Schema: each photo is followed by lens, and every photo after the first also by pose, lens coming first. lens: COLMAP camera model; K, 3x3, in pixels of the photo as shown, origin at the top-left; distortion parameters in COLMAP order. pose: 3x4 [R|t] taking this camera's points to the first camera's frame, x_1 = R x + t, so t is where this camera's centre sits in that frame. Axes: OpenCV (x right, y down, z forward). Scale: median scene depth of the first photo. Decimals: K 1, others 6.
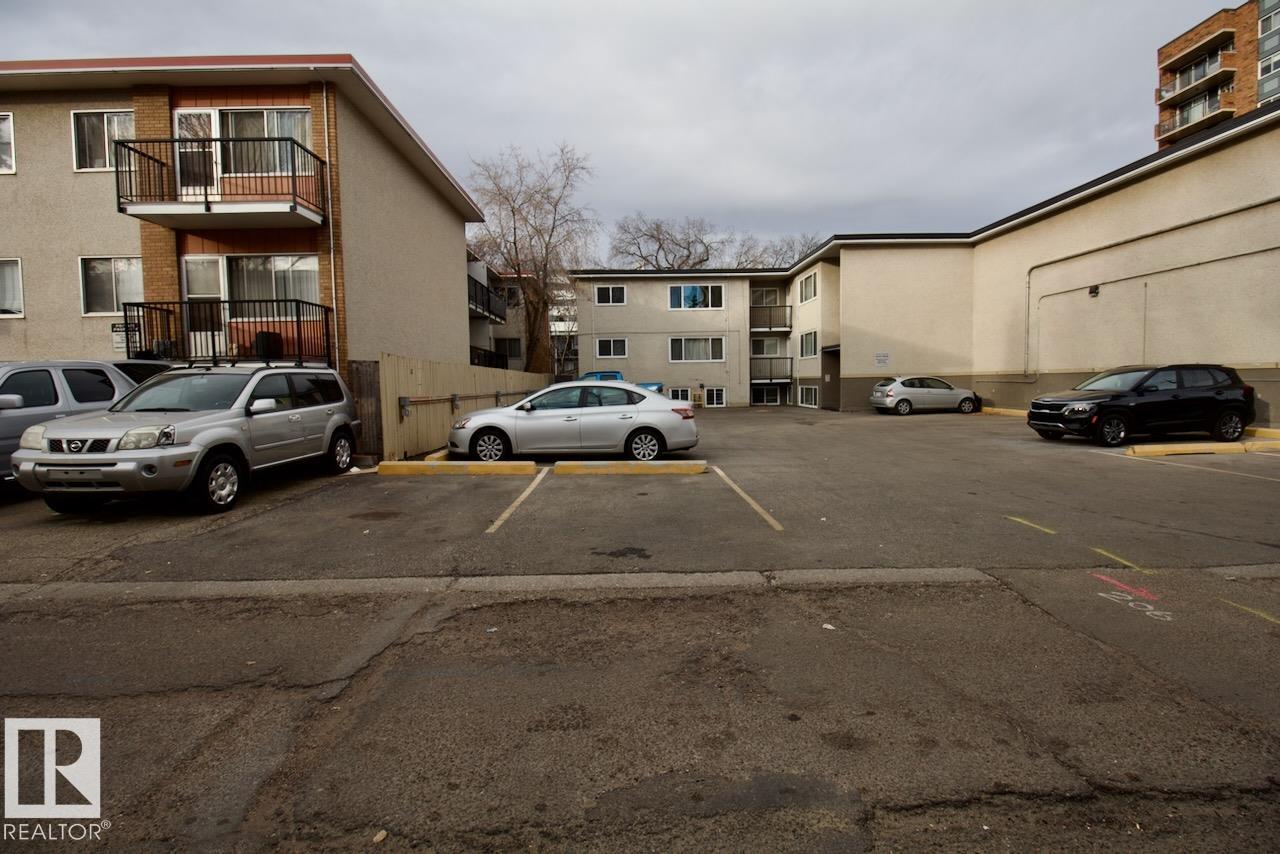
lens RADIAL K [[591.2, 0, 649.1], [0, 591.2, 425.2], [0, 0, 1]] dist [-0.001542, -0.010747]
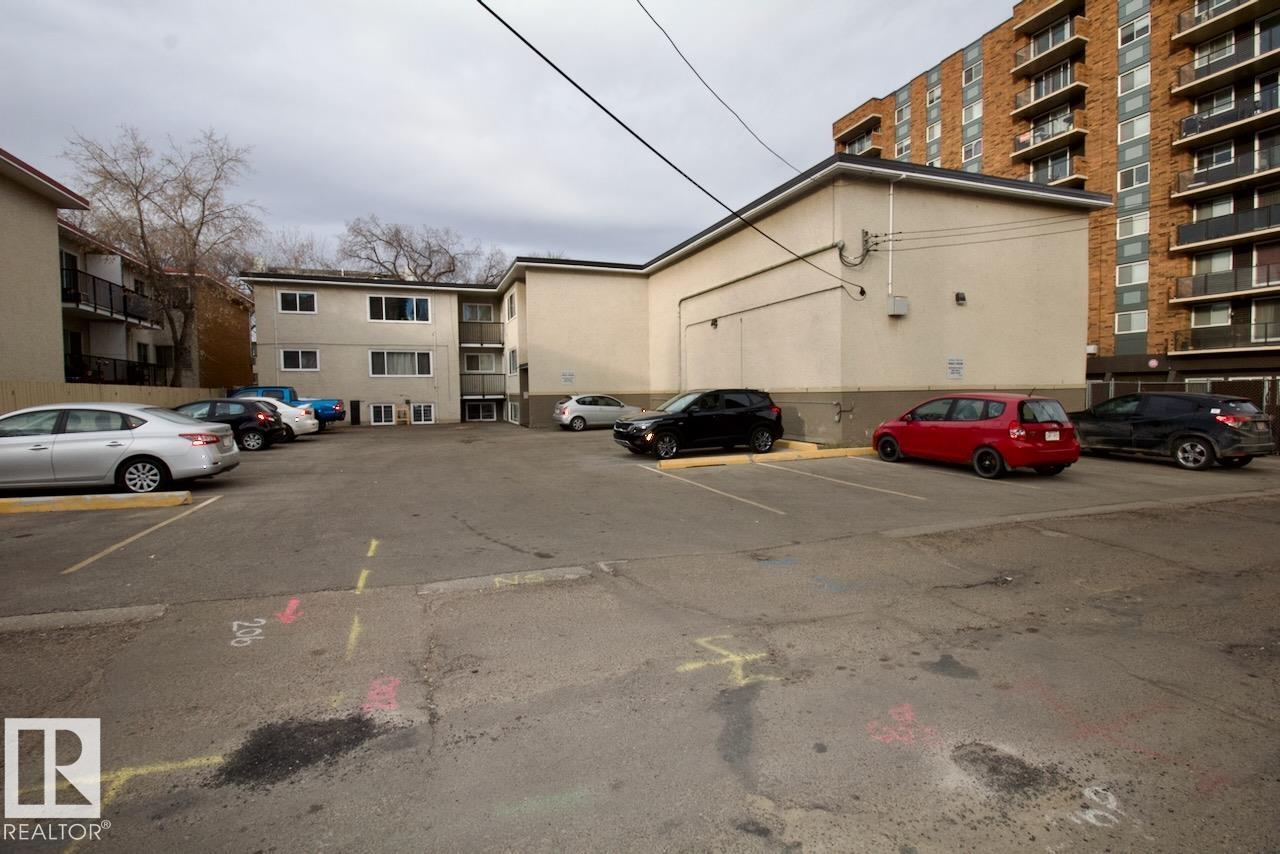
lens RADIAL K [[591.2, 0, 649.1], [0, 591.2, 425.2], [0, 0, 1]] dist [-0.001542, -0.010747]
pose [[0.945805, -0.009630, 0.324592, 0.182588], [0.016450, 0.999698, -0.018273, -0.005575], [-0.324318, 0.022622, 0.945678, -0.039692]]
